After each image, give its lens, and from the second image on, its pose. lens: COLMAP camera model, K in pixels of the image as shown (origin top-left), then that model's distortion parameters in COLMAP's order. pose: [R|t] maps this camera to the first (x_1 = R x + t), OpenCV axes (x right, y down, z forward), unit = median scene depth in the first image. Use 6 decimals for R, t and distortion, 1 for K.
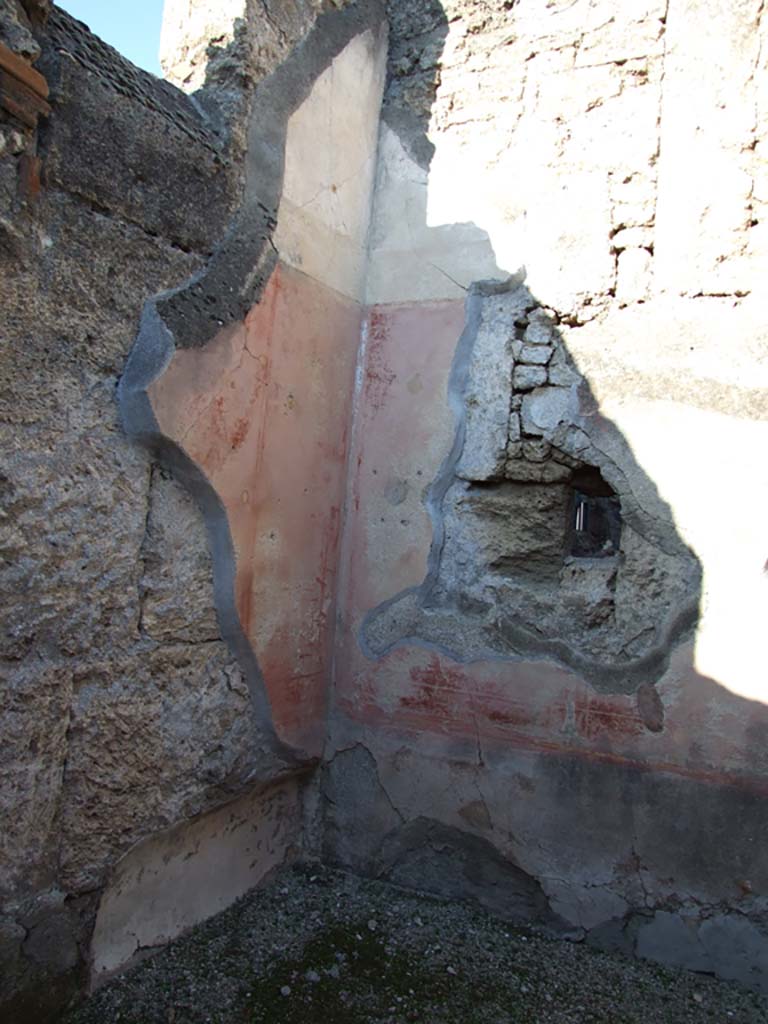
lens RADIAL K [[872.9, 0, 382.3], [0, 872.9, 514.1], [0, 0, 1]] dist [-0.044301, 0.033799]
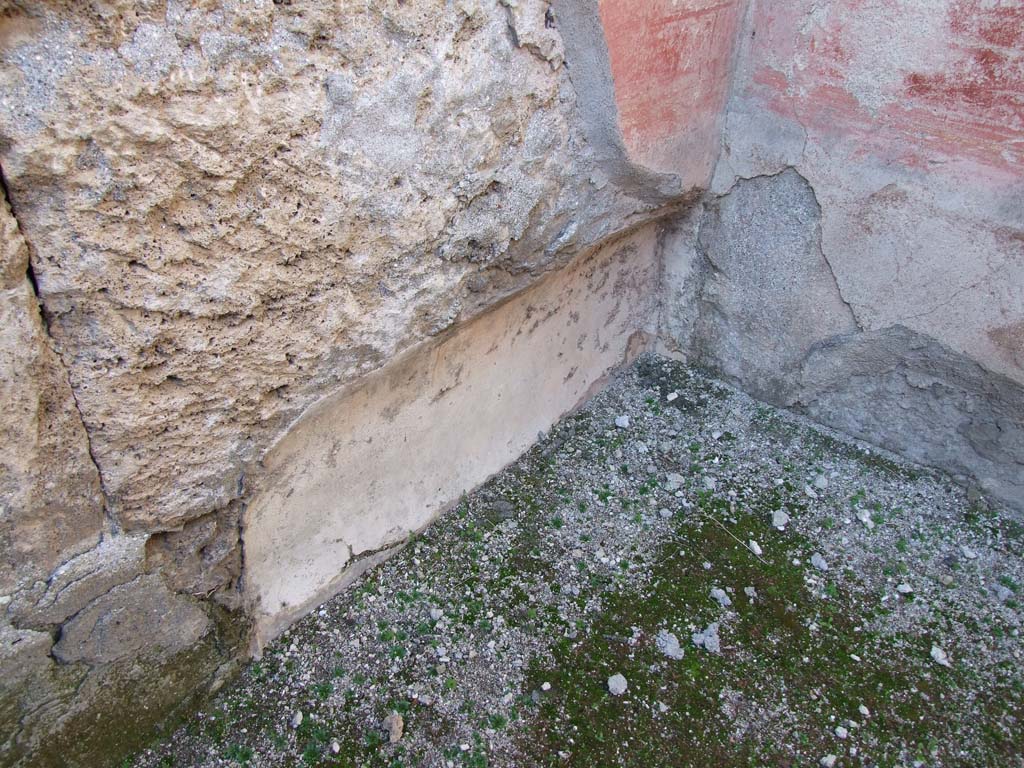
lens RADIAL K [[872.9, 0, 525.3], [0, 872.9, 456.0], [0, 0, 1]] dist [-0.044301, 0.033799]
pose [[0.976706, 0.116342, -0.180306, -0.079652], [0.018836, 0.790537, 0.612125, 0.111712], [0.213754, -0.601262, 0.769931, 0.607596]]
